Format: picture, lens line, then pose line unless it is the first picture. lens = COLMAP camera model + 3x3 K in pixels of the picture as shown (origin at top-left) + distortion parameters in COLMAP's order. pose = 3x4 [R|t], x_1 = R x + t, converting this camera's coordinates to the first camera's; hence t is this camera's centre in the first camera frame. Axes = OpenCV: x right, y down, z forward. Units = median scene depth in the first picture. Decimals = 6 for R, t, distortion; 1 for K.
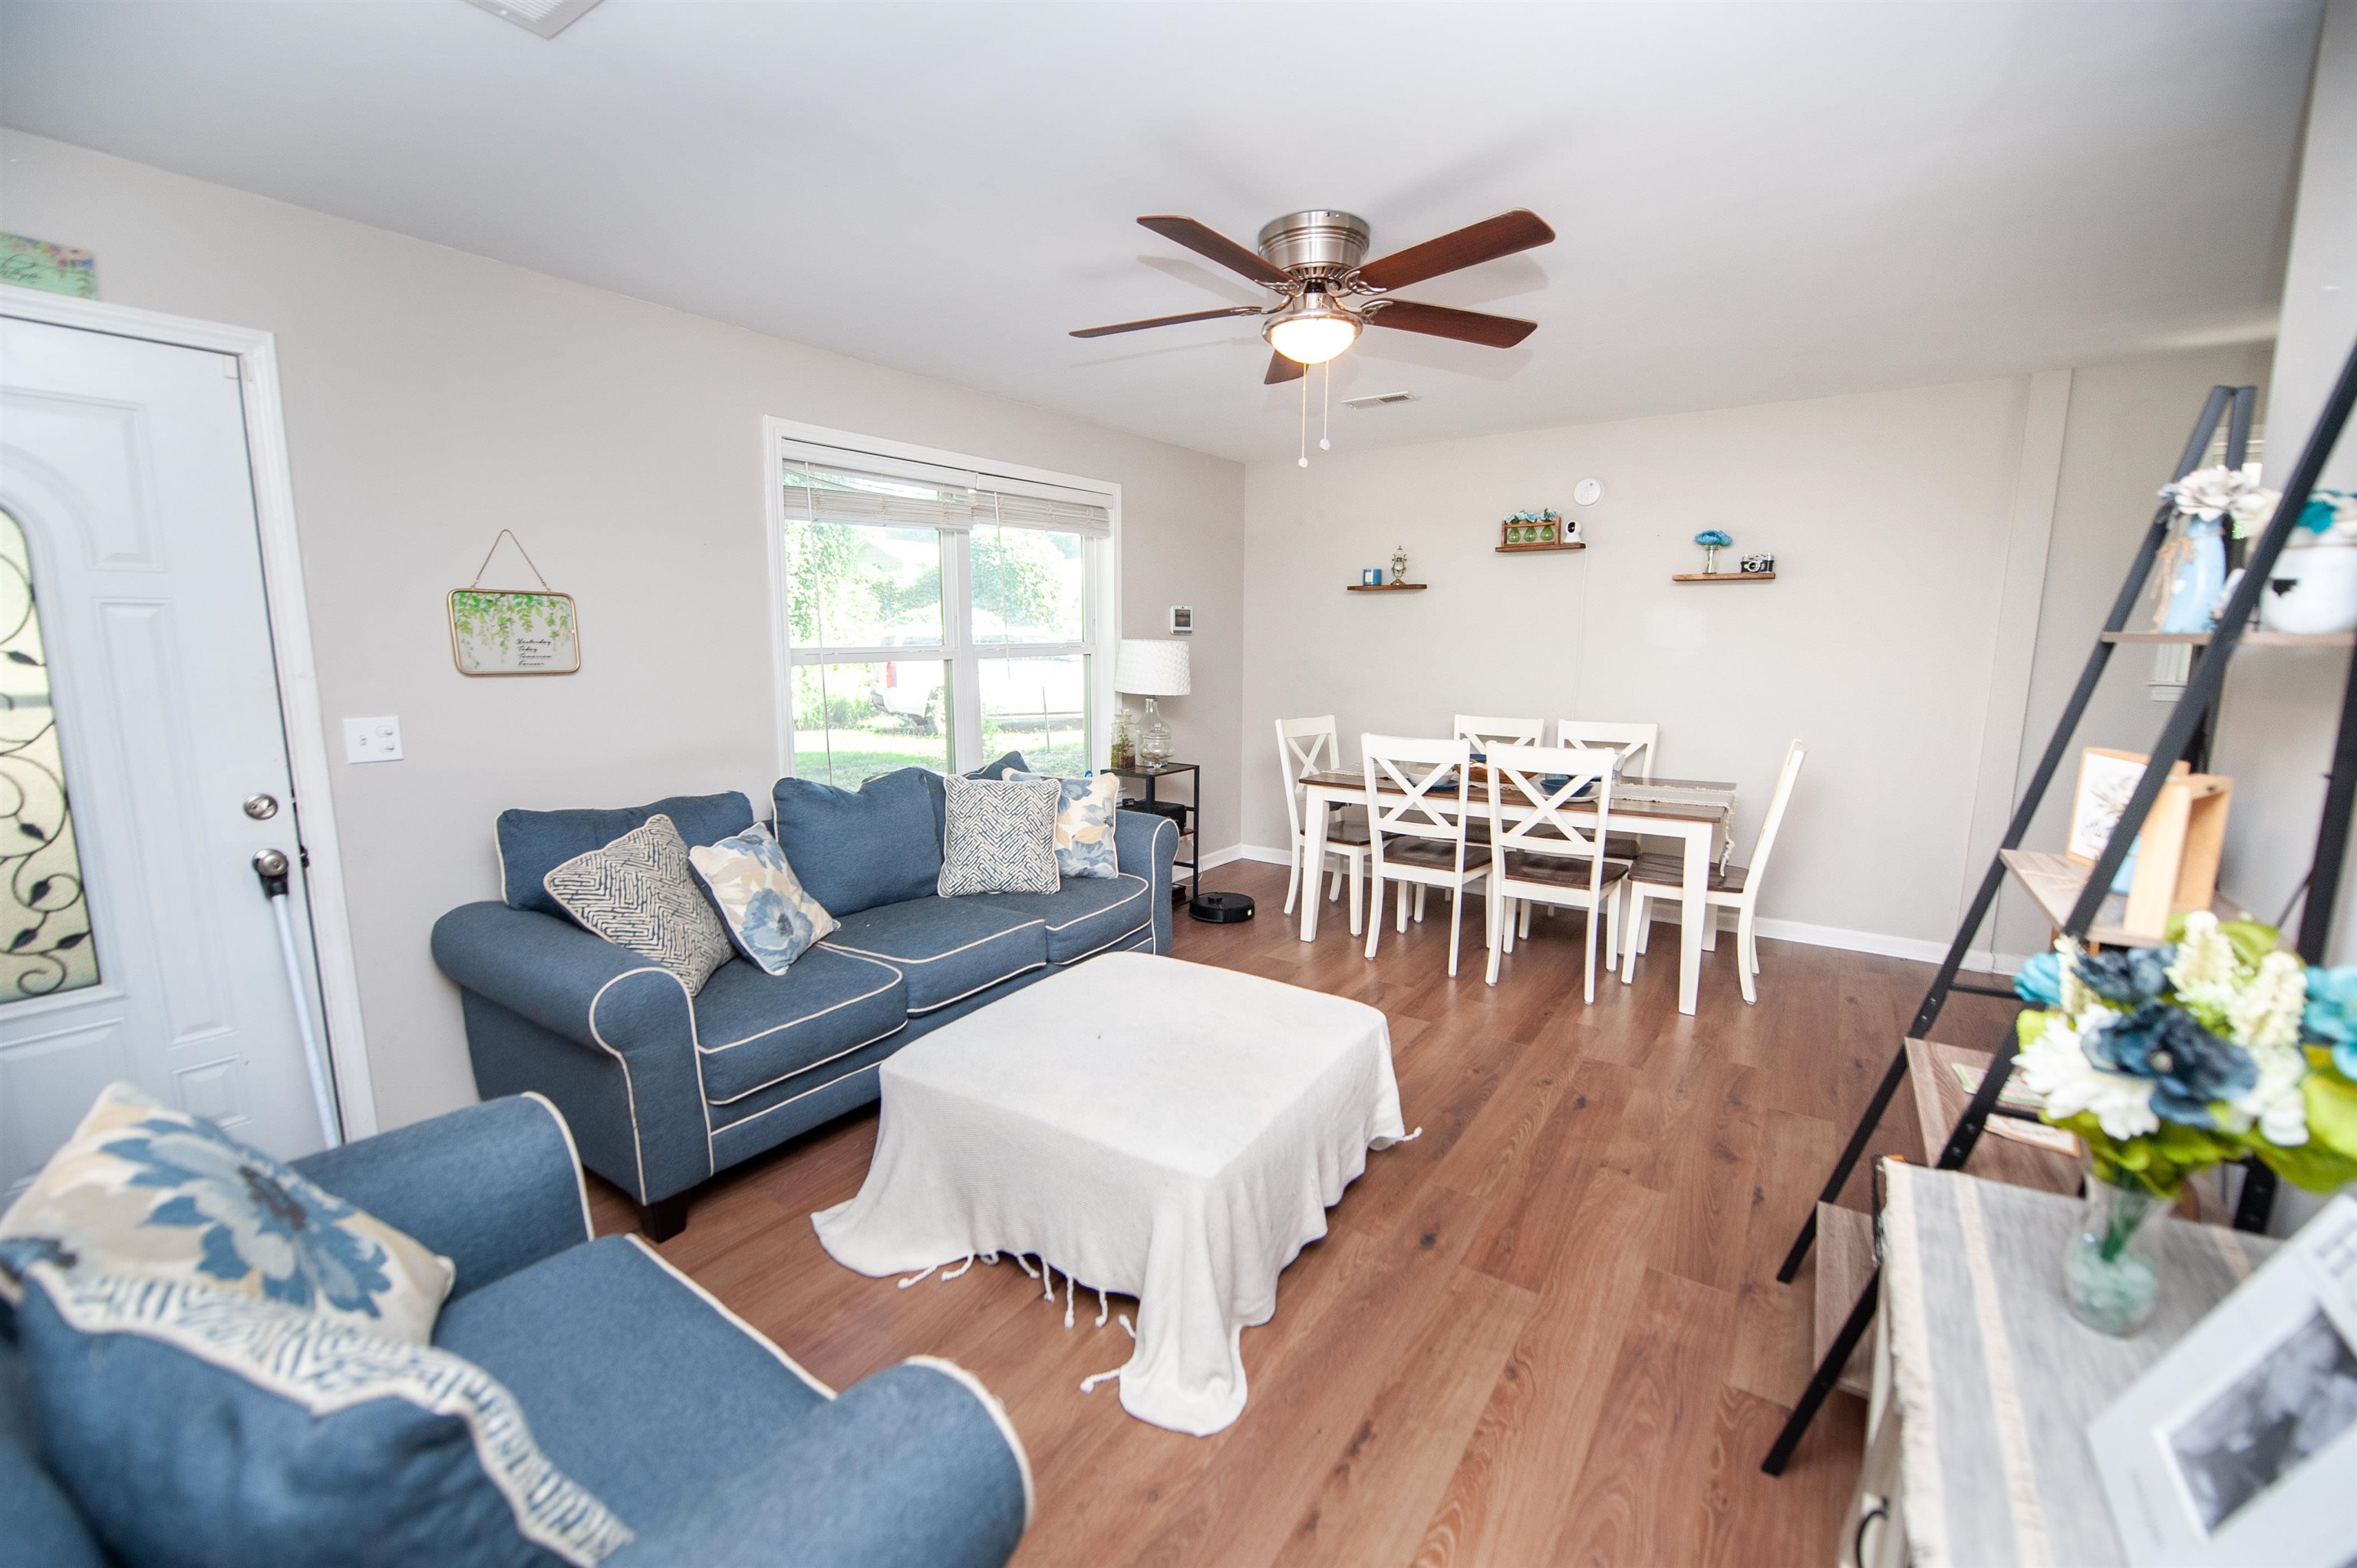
lens RADIAL K [[955.1, 0, 1187.0], [0, 955.1, 793.7], [0, 0, 1]] dist [-0.013160, -0.004916]
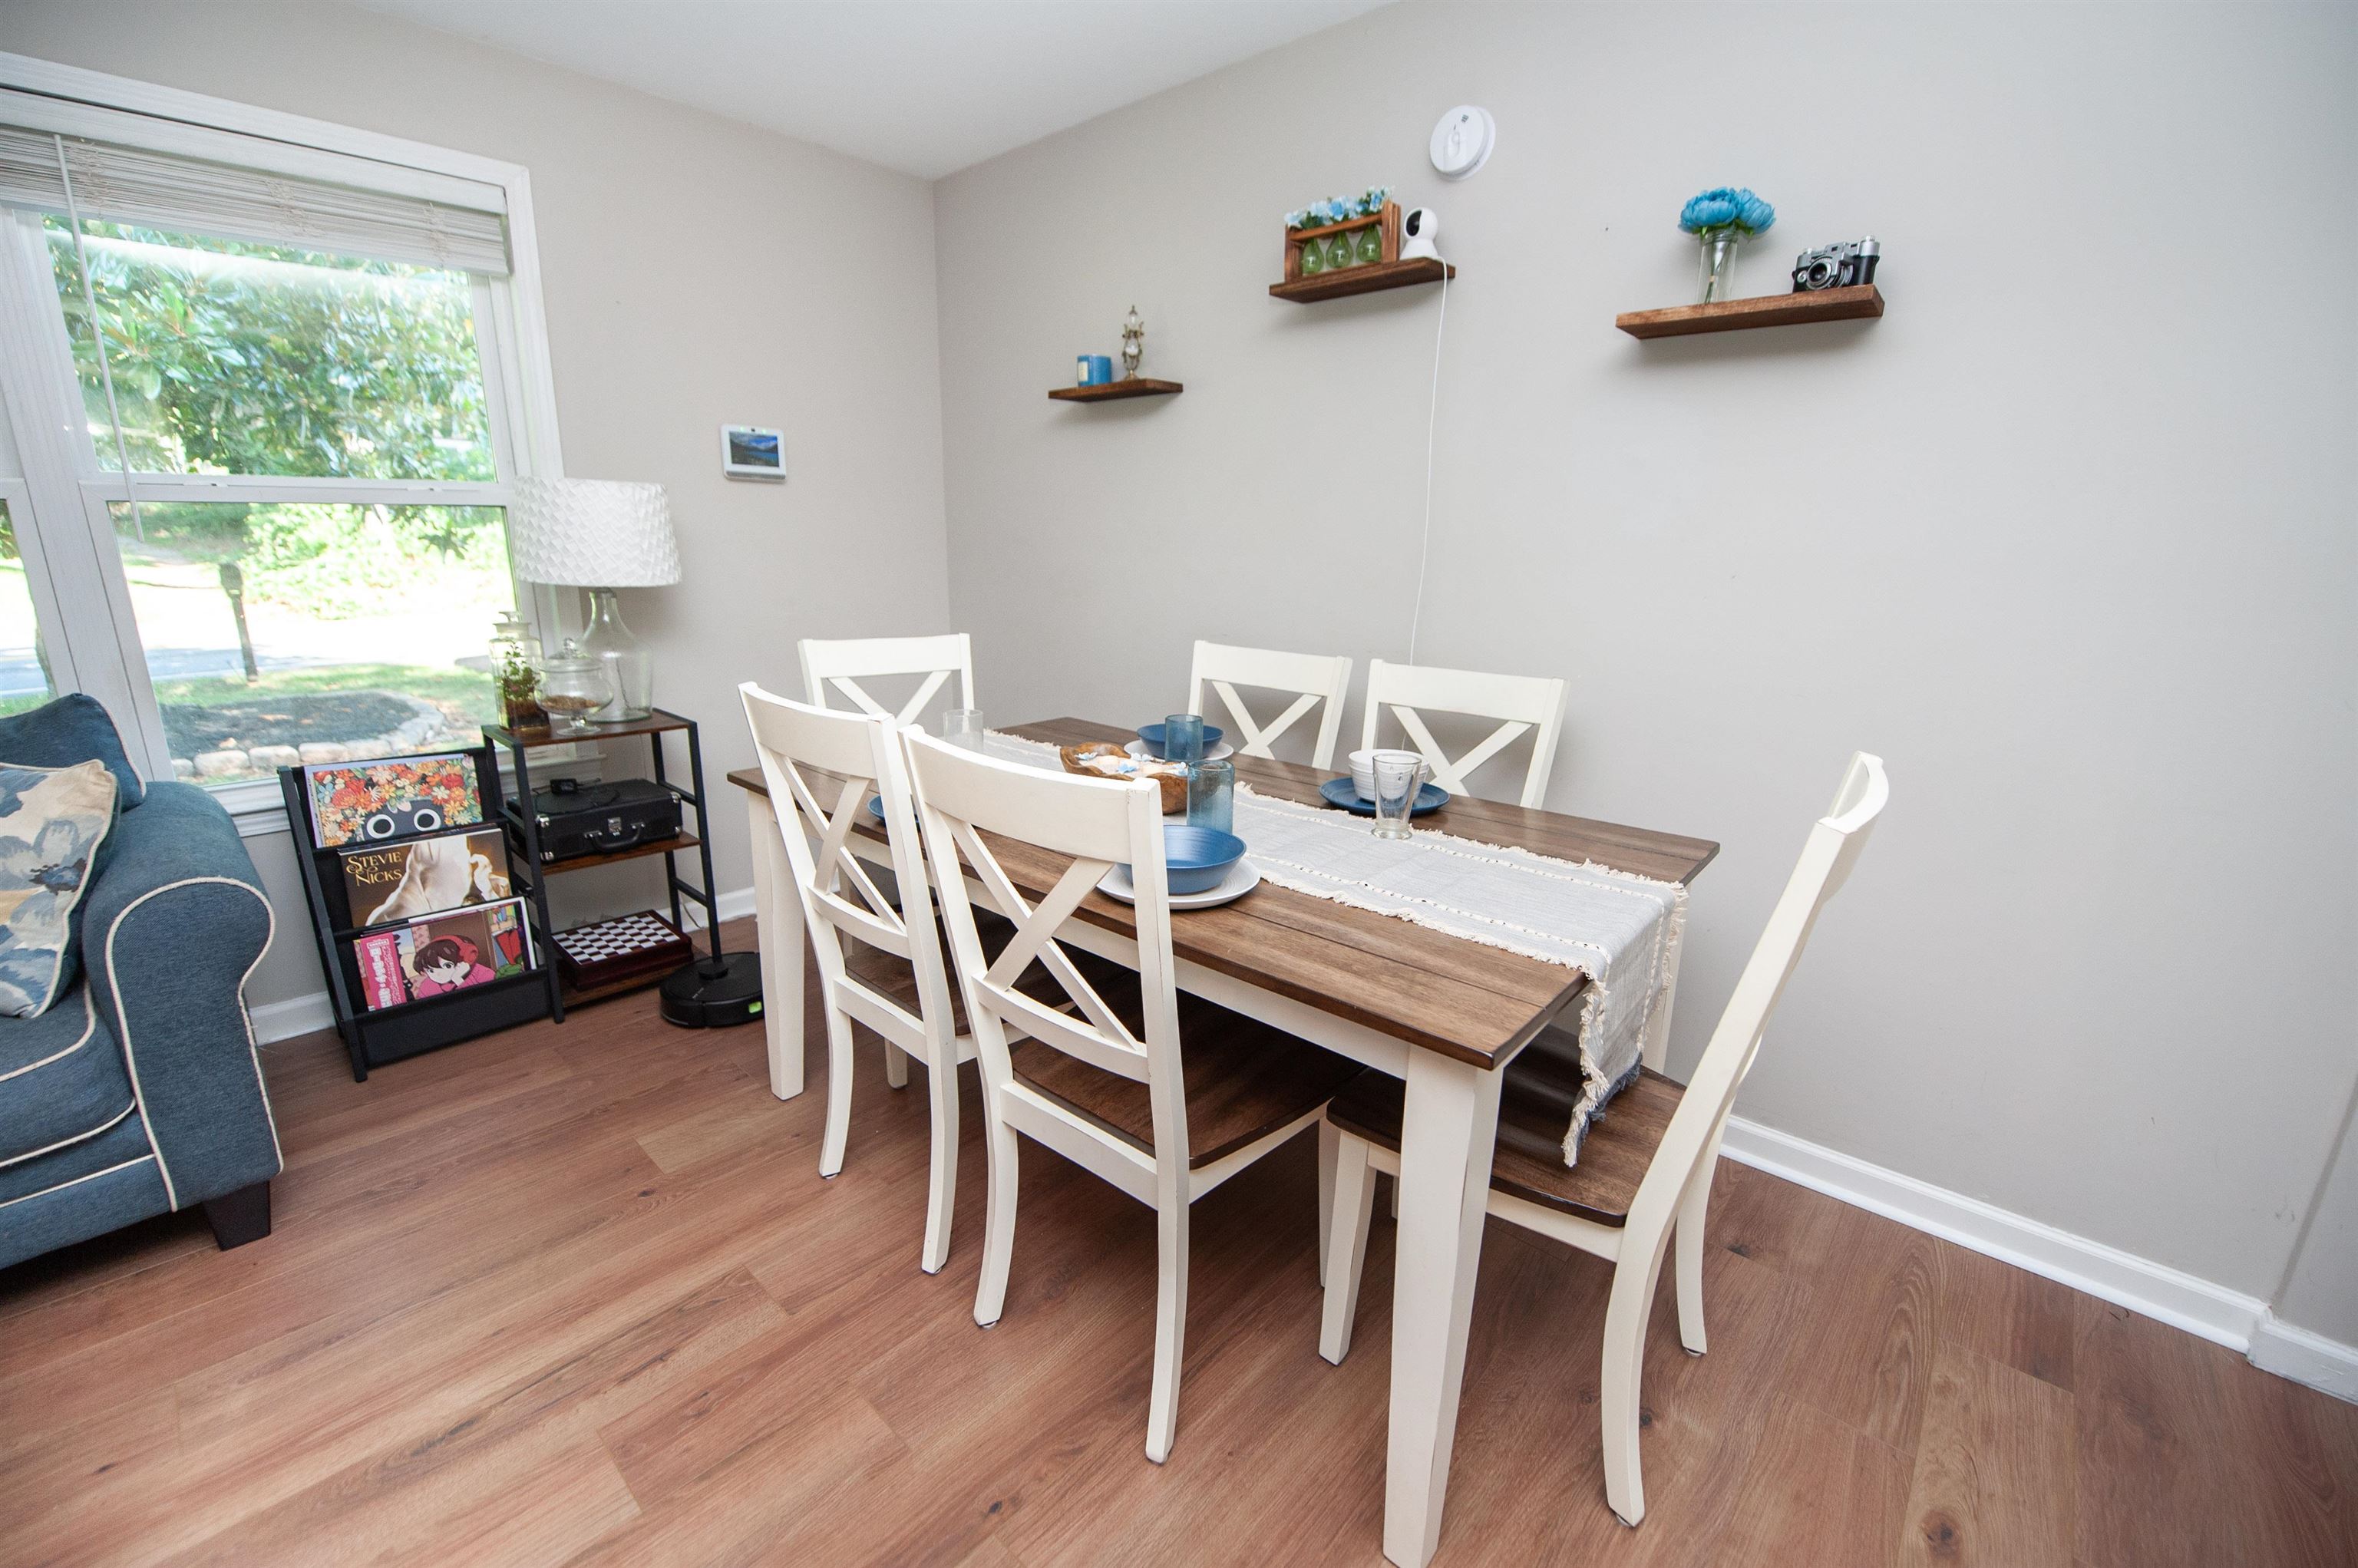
lens RADIAL K [[958.1, 0, 1197.2], [0, 958.1, 791.2], [0, 0, 1]] dist [-0.021735, -0.000352]
pose [[0.991134, 0.053514, -0.121616, 0.466877], [-0.042477, 0.994890, 0.091597, -0.067982], [0.125896, -0.085619, 0.988342, 0.665563]]
